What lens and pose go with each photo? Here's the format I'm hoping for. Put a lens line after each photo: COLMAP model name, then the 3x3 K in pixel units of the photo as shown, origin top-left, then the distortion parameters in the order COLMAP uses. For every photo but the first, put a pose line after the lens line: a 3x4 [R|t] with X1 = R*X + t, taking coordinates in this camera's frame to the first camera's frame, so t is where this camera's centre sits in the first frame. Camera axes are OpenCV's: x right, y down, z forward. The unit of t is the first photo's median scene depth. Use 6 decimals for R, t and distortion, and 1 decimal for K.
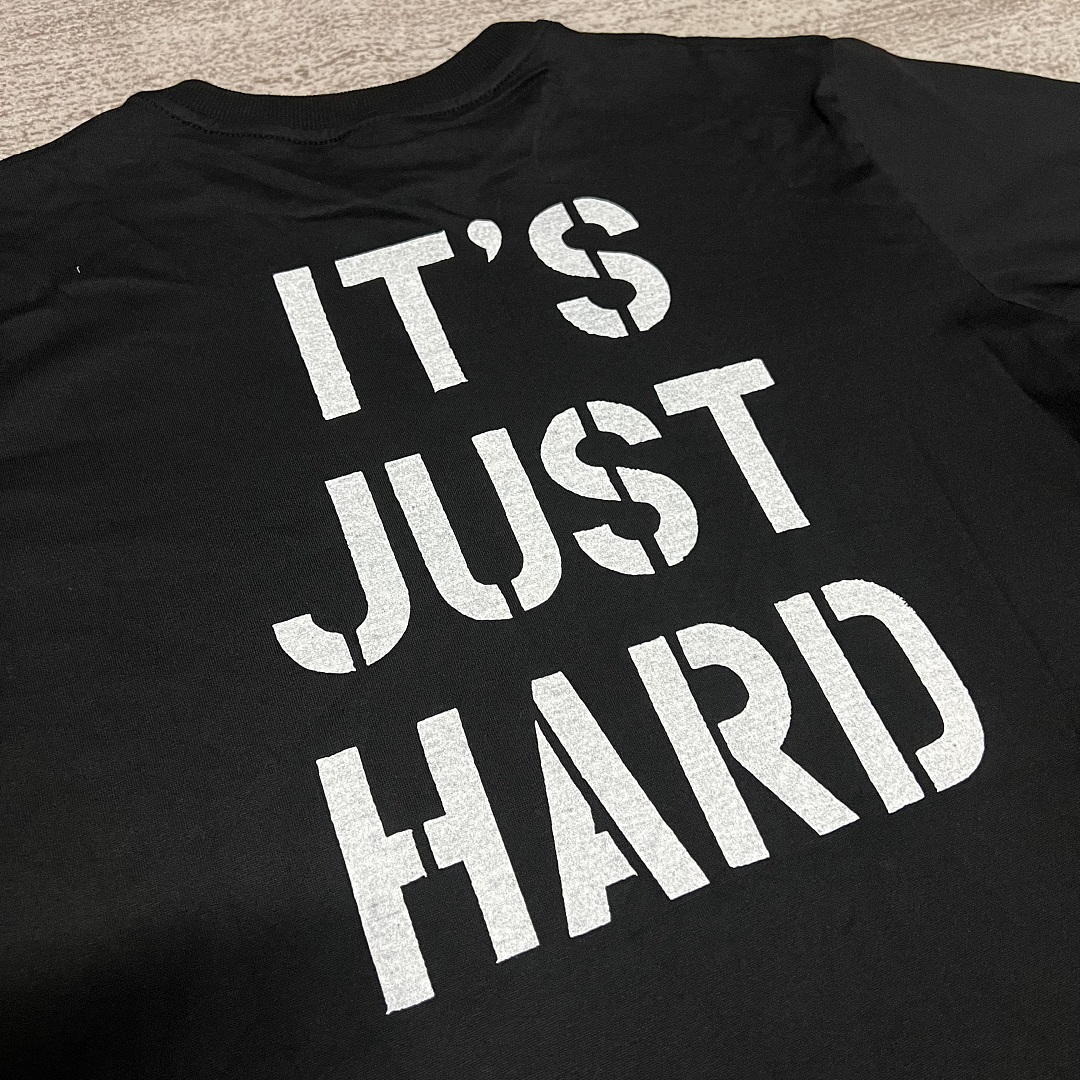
lens RADIAL K [[1109.1, 0, 544.3], [0, 1109.1, 539.0], [0, 0, 1]] dist [0.017013, -0.022405]
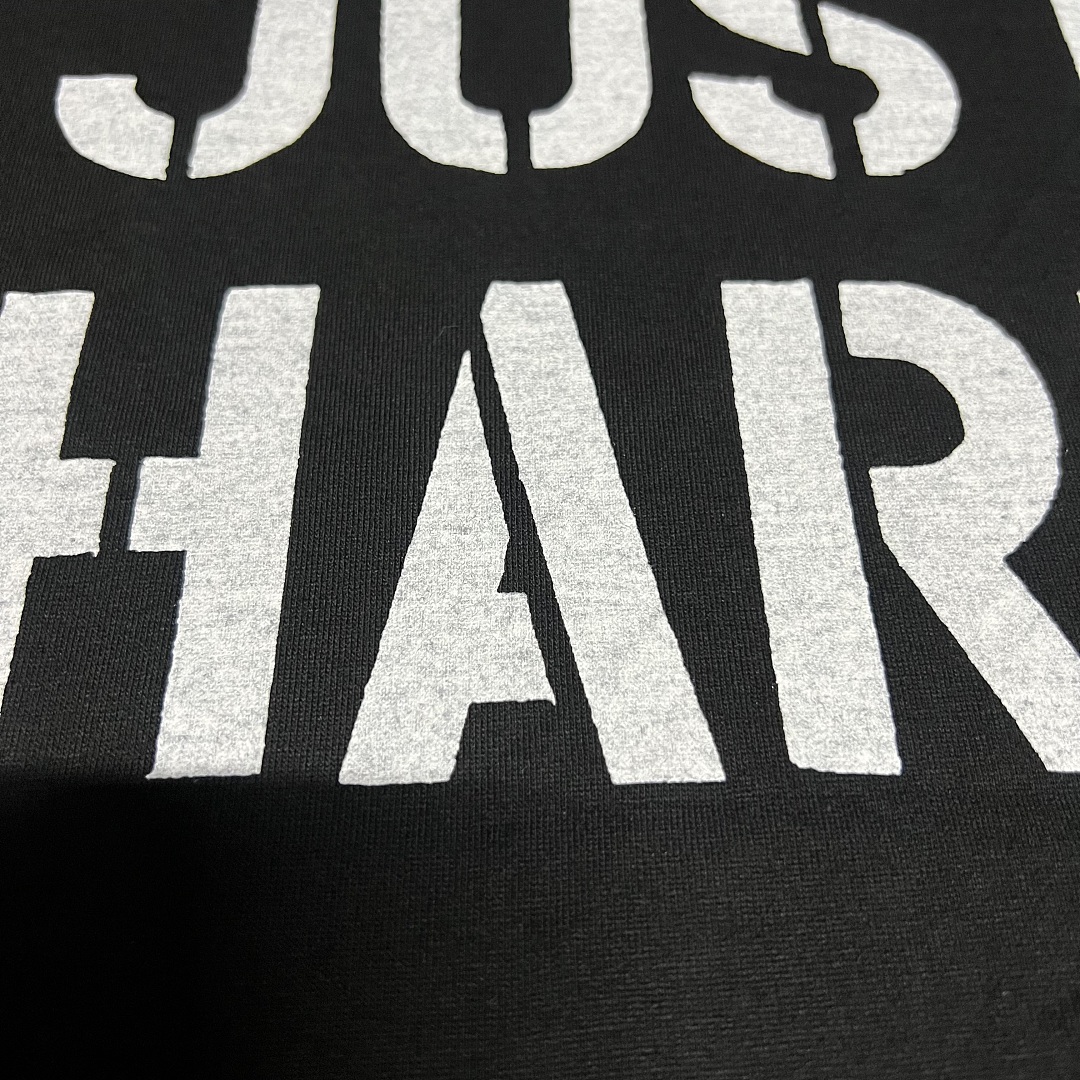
lens RADIAL K [[1228.0, 0, 540.2], [0, 1228.0, 540.2], [0, 0, 1]] dist [0.061878, -0.349999]
pose [[0.936790, 0.265472, -0.227924, 0.127483], [-0.277737, 0.960383, -0.022931, 0.199171], [0.212806, 0.084785, 0.973409, 0.432778]]
